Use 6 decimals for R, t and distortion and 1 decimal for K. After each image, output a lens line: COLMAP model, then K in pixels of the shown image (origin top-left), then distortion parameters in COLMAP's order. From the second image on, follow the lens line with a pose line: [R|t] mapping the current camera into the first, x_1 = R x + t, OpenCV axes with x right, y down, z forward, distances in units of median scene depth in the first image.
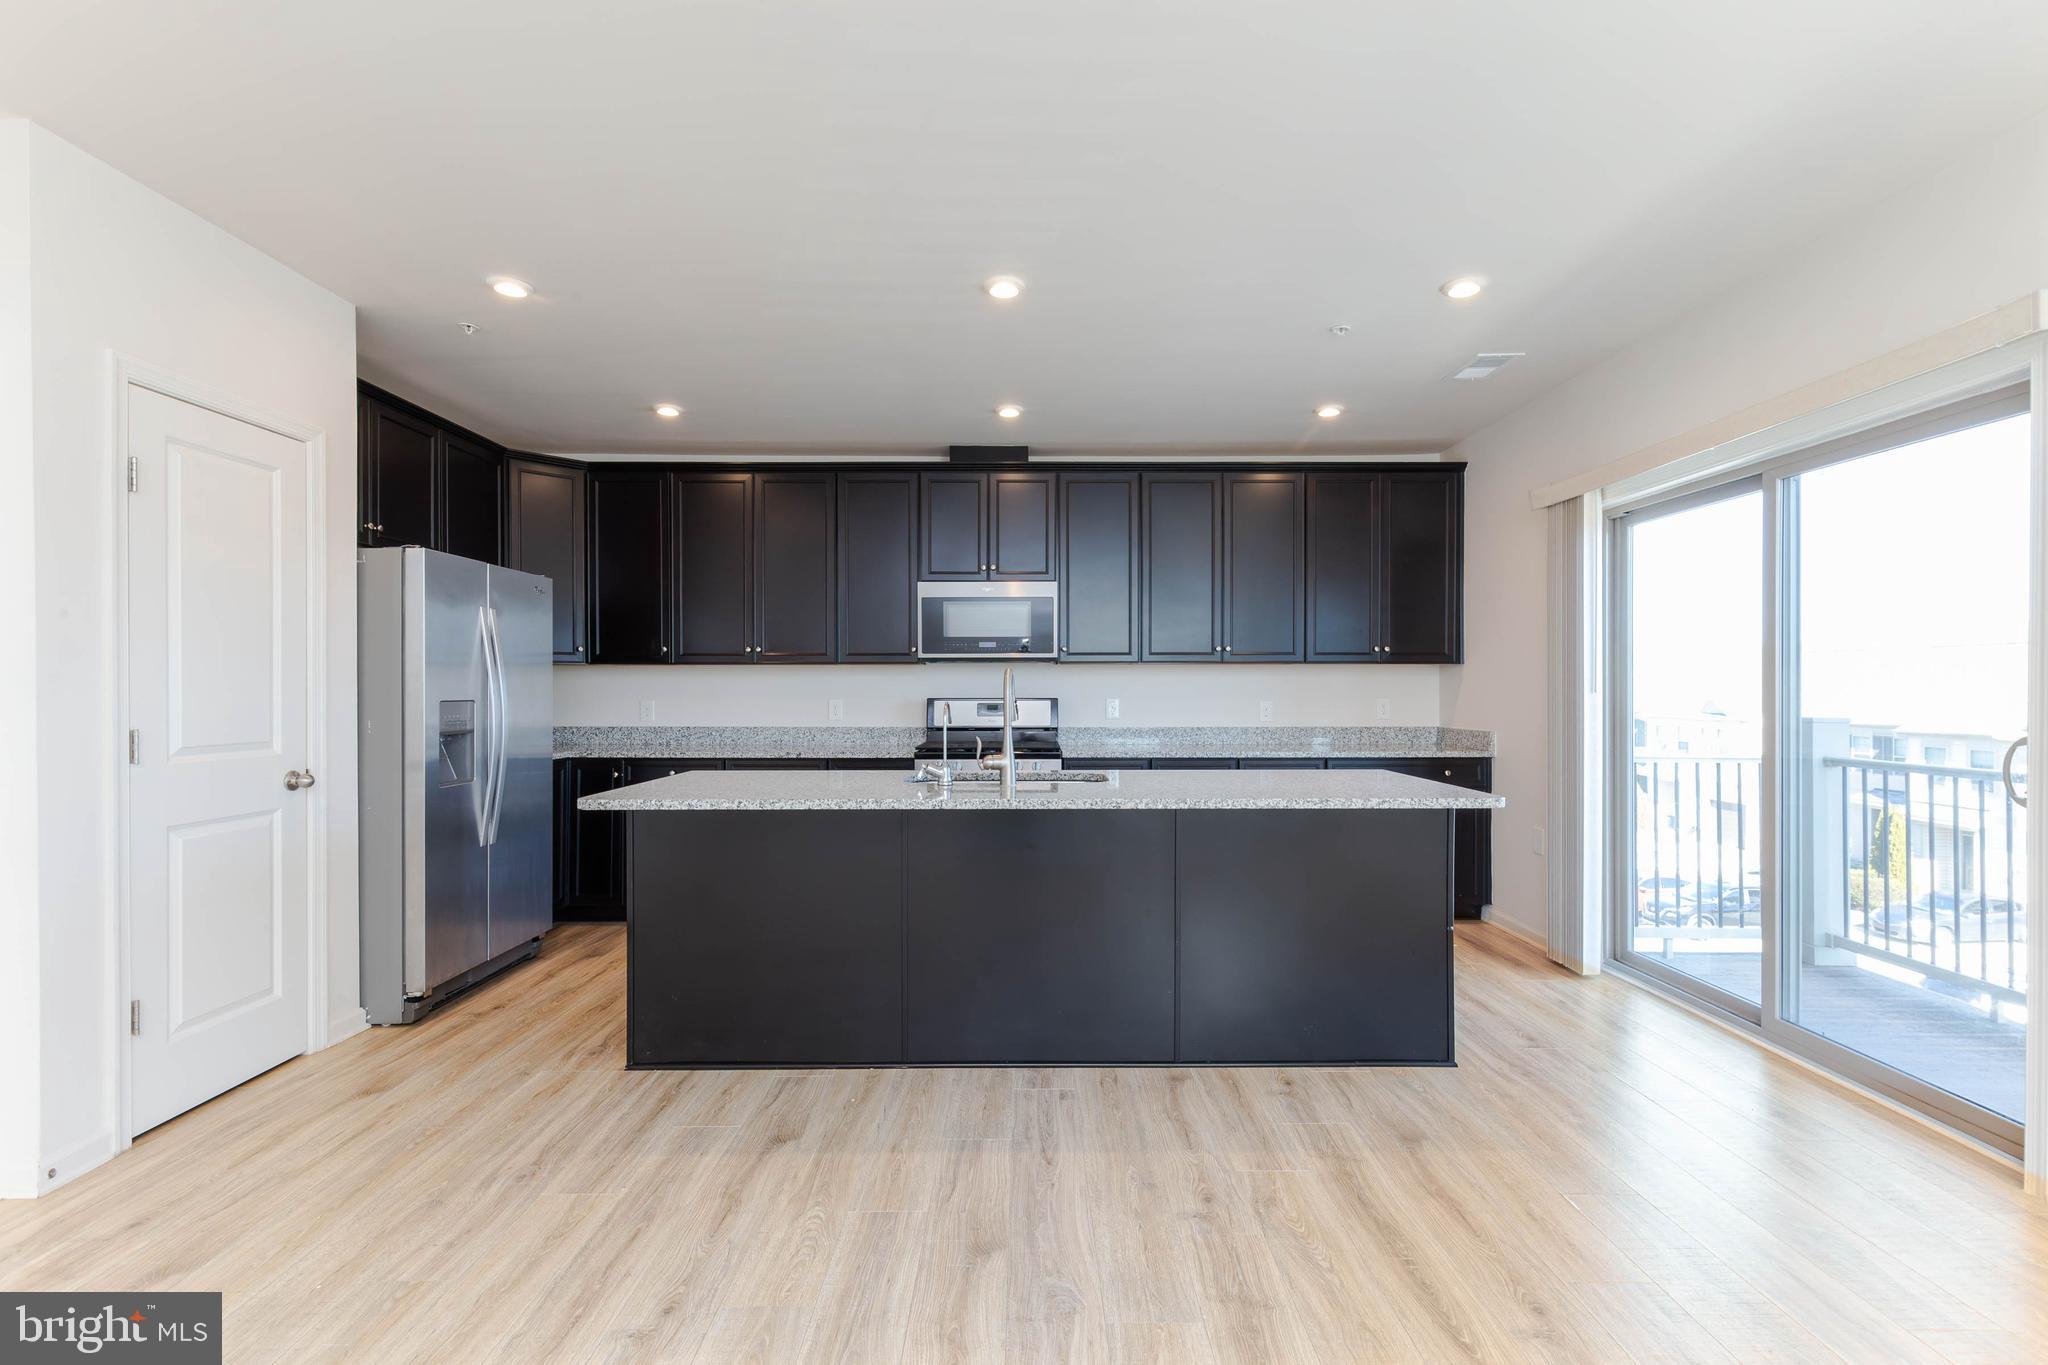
lens RADIAL K [[932.2, 0, 1031.3], [0, 932.2, 688.6], [0, 0, 1]] dist [0.005216, 0.000078]
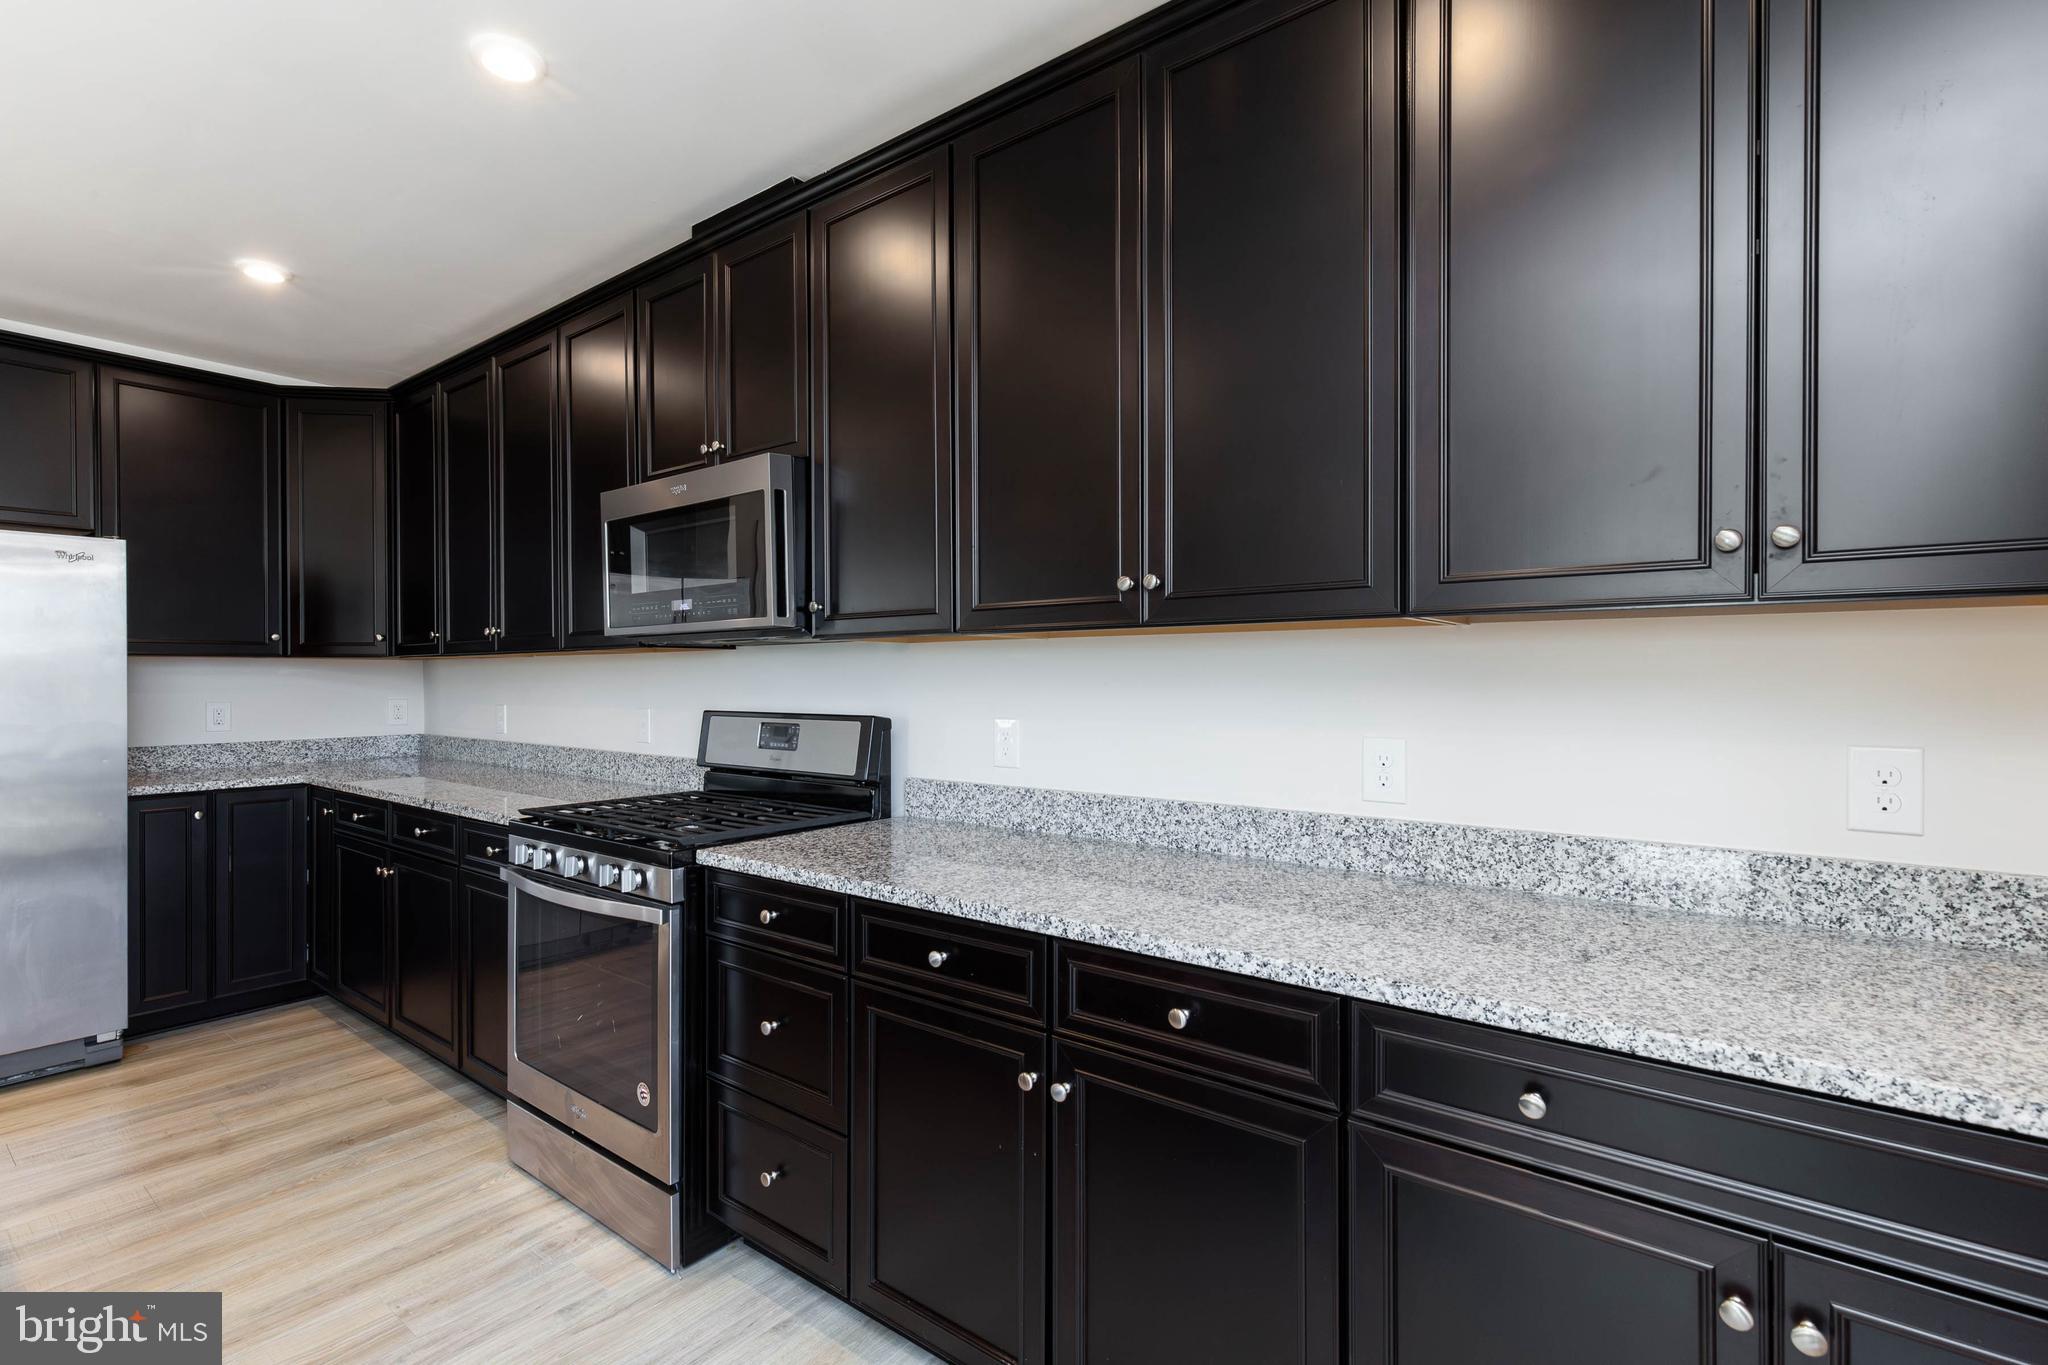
lens RADIAL K [[965.8, 0, 964.9], [0, 965.8, 683.3], [0, 0, 1]] dist [0.011497, -0.000202]
pose [[0.767580, 0.002038, -0.640950, 0.601576], [0.001753, 0.999985, 0.005280, -0.013140], [0.640951, -0.005176, 0.767564, 1.095530]]
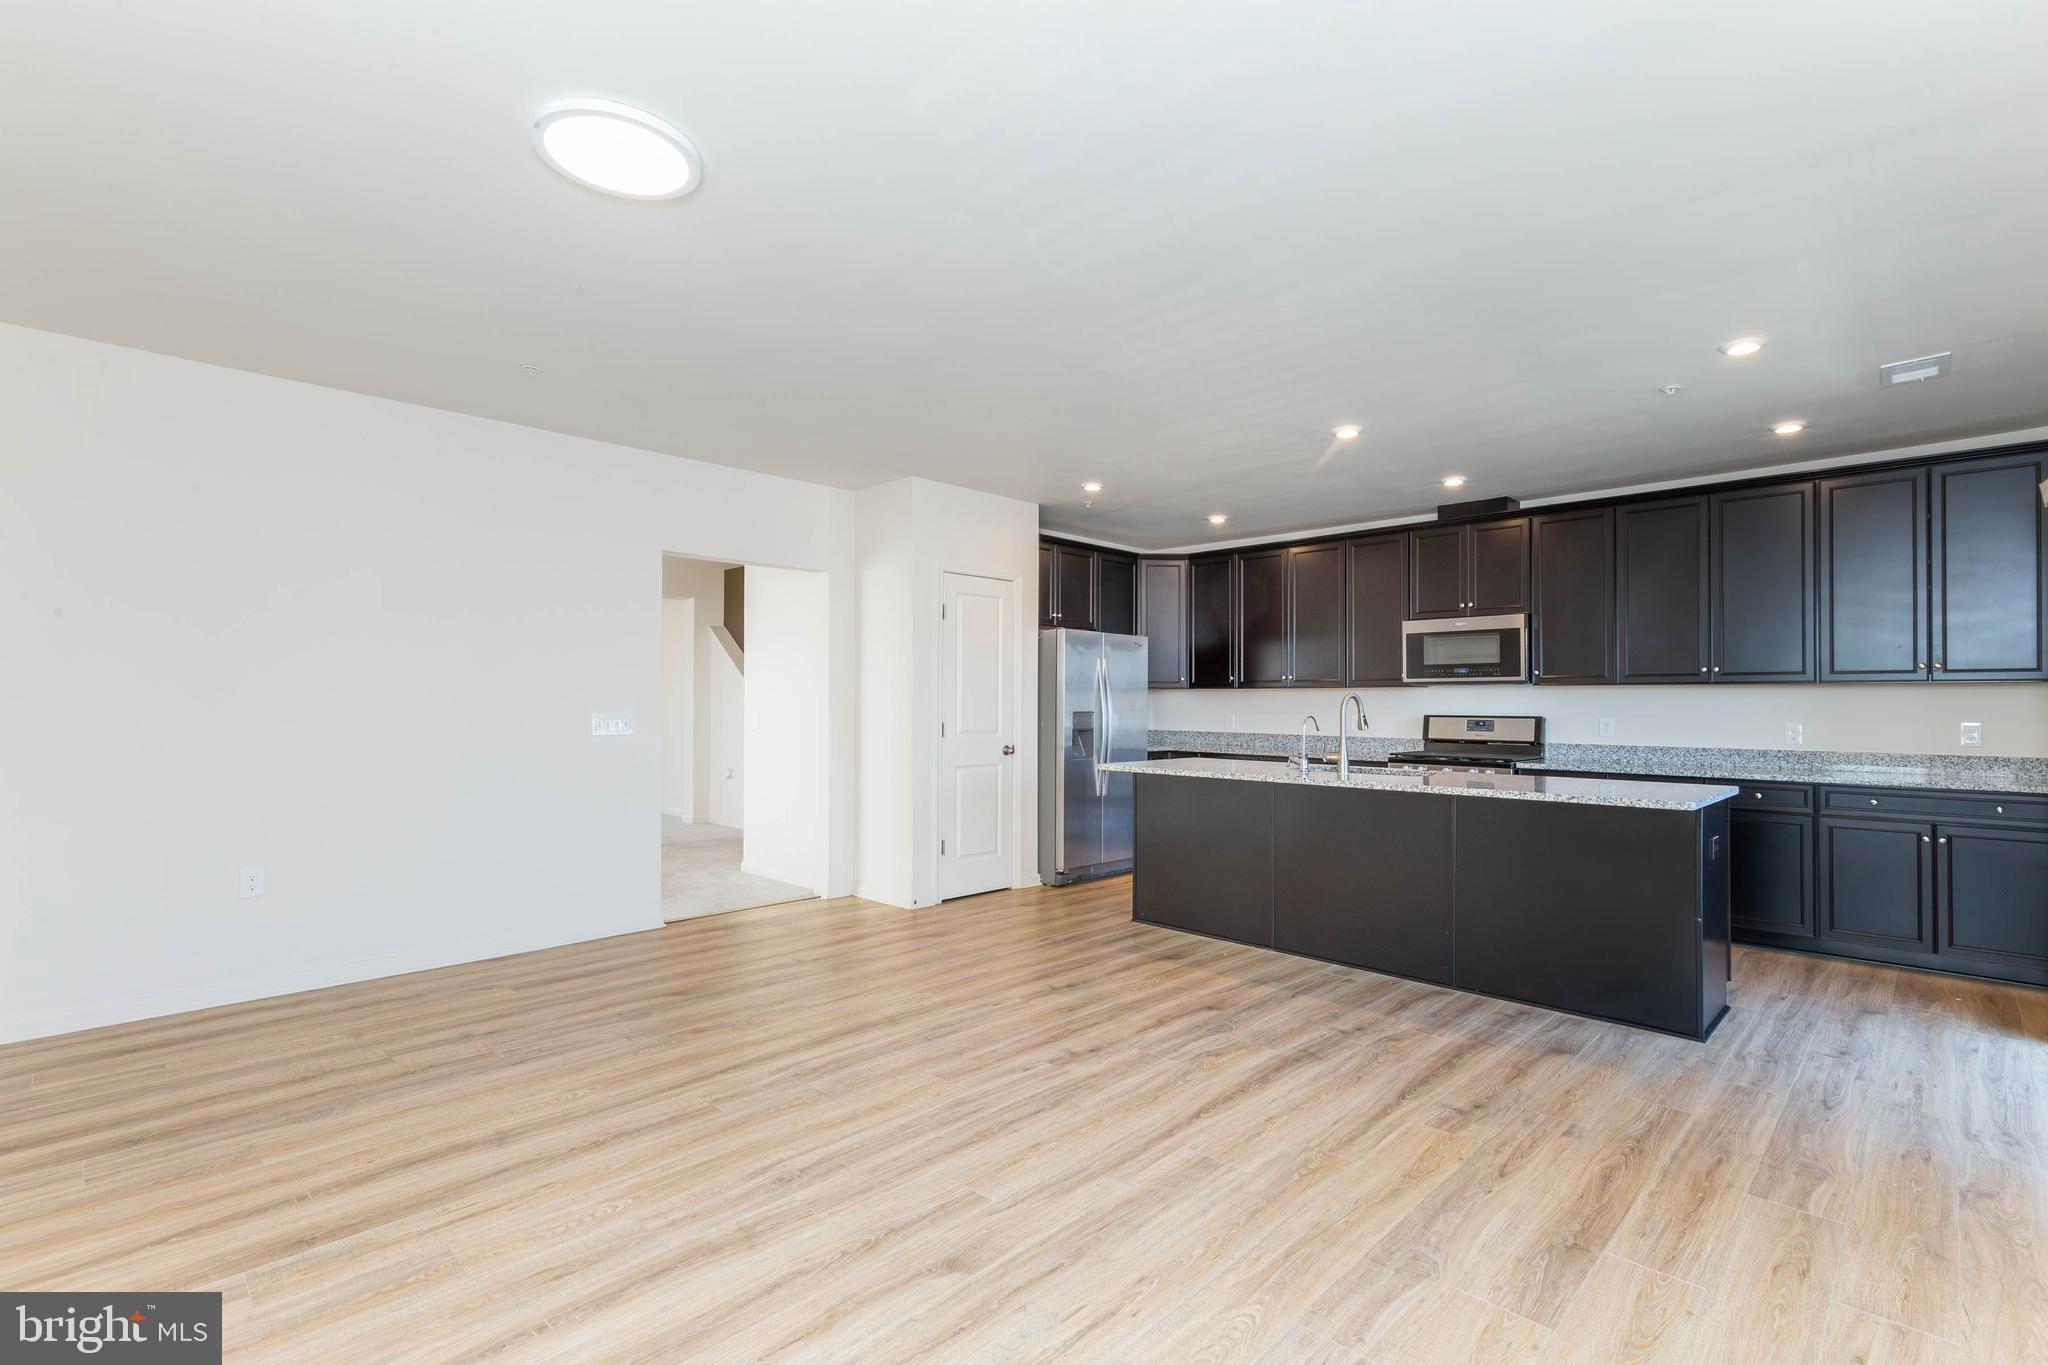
lens RADIAL K [[932.2, 0, 1031.3], [0, 932.2, 688.6], [0, 0, 1]] dist [0.005216, 0.000078]
pose [[0.706511, -0.006545, -0.707672, 0.636894], [-0.006318, 0.999859, -0.015556, -0.003067], [0.707674, 0.015462, 0.706370, -0.363113]]
